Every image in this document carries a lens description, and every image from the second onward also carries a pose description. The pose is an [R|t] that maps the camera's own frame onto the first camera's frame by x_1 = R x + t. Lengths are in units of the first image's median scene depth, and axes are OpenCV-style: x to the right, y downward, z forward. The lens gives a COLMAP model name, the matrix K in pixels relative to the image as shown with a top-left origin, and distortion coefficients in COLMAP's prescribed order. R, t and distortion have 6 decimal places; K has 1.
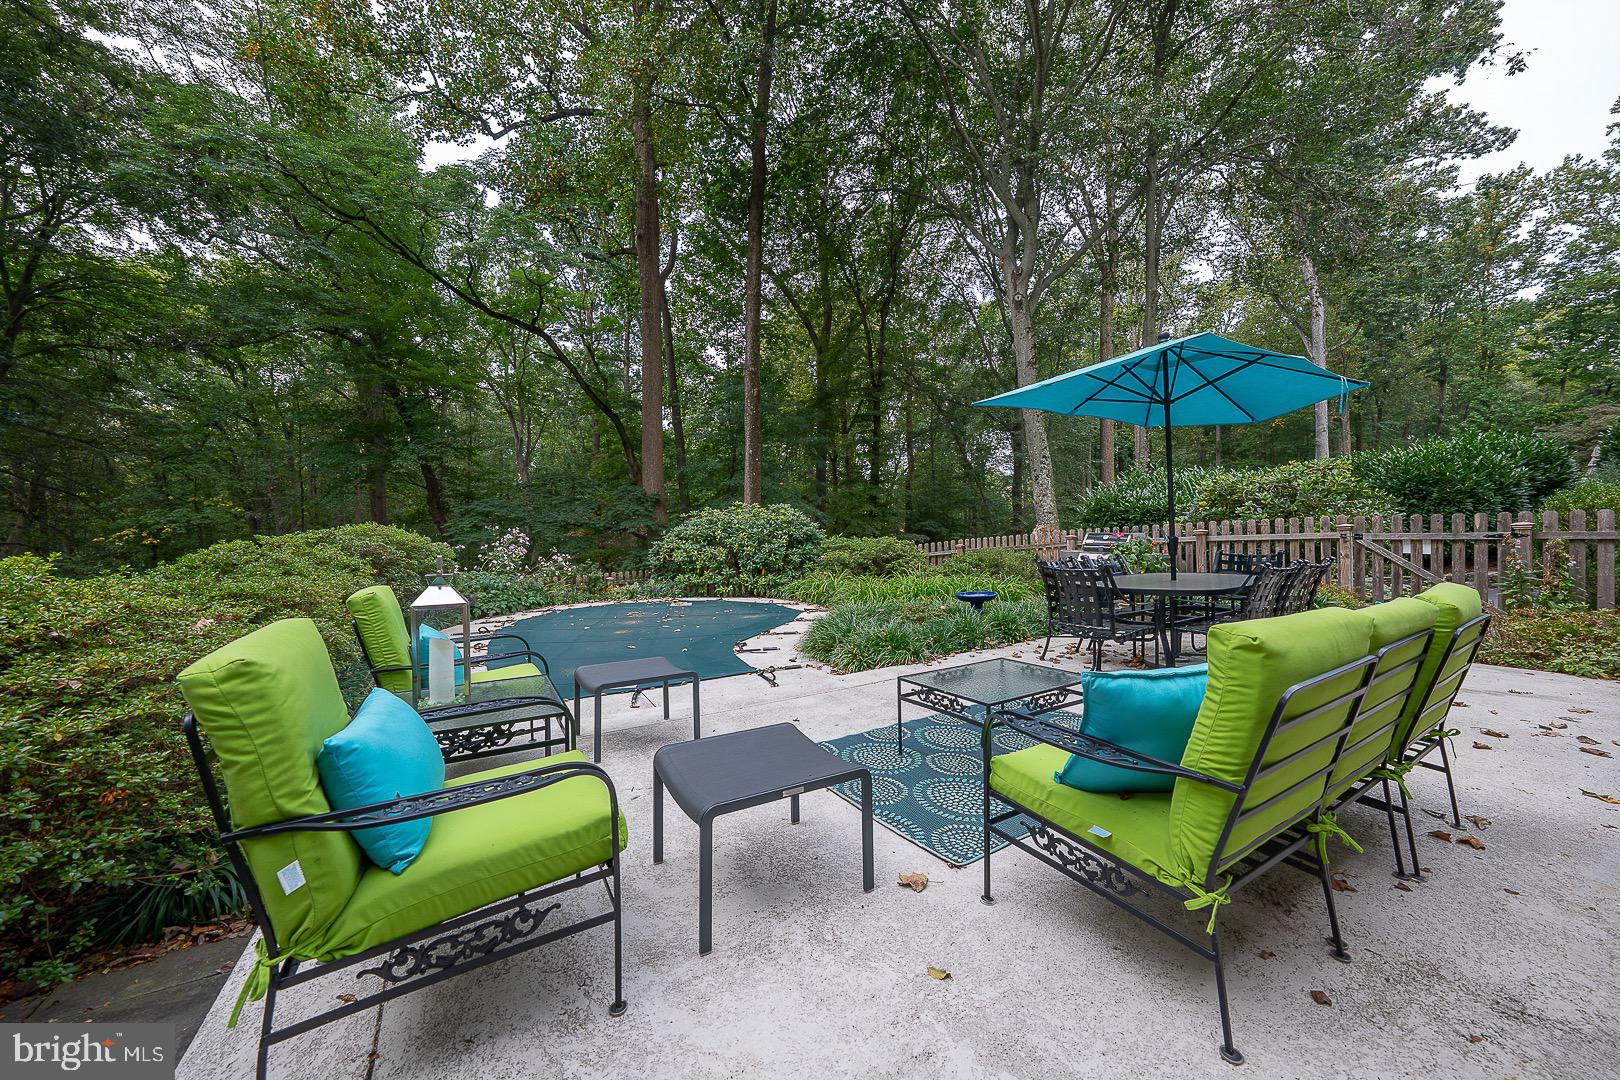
lens RADIAL K [[558.6, 0, 814.0], [0, 558.6, 536.4], [0, 0, 1]] dist [-0.022543, 0.000165]
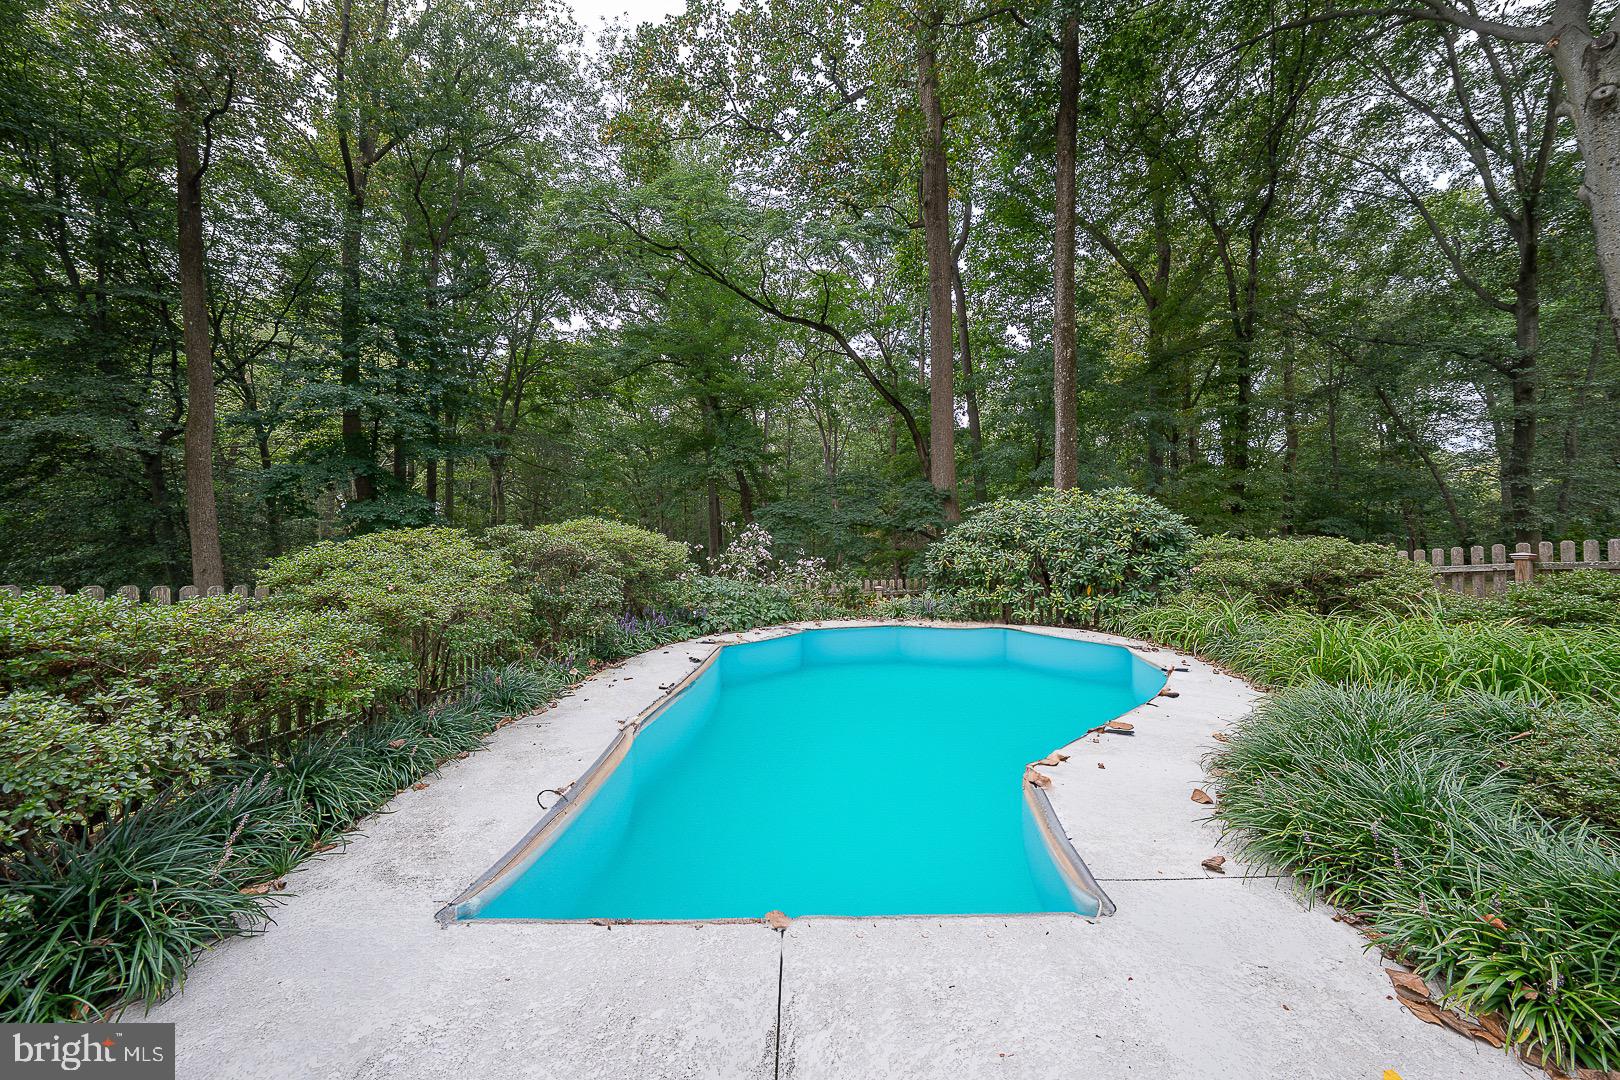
lens RADIAL K [[558.6, 0, 807.9], [0, 558.6, 536.2], [0, 0, 1]] dist [-0.022543, 0.000165]
pose [[0.859929, 0.002175, -0.510410, -0.019959], [-0.003912, 0.999990, -0.002330, 0.001424], [0.510399, 0.004000, 0.859928, 0.128665]]
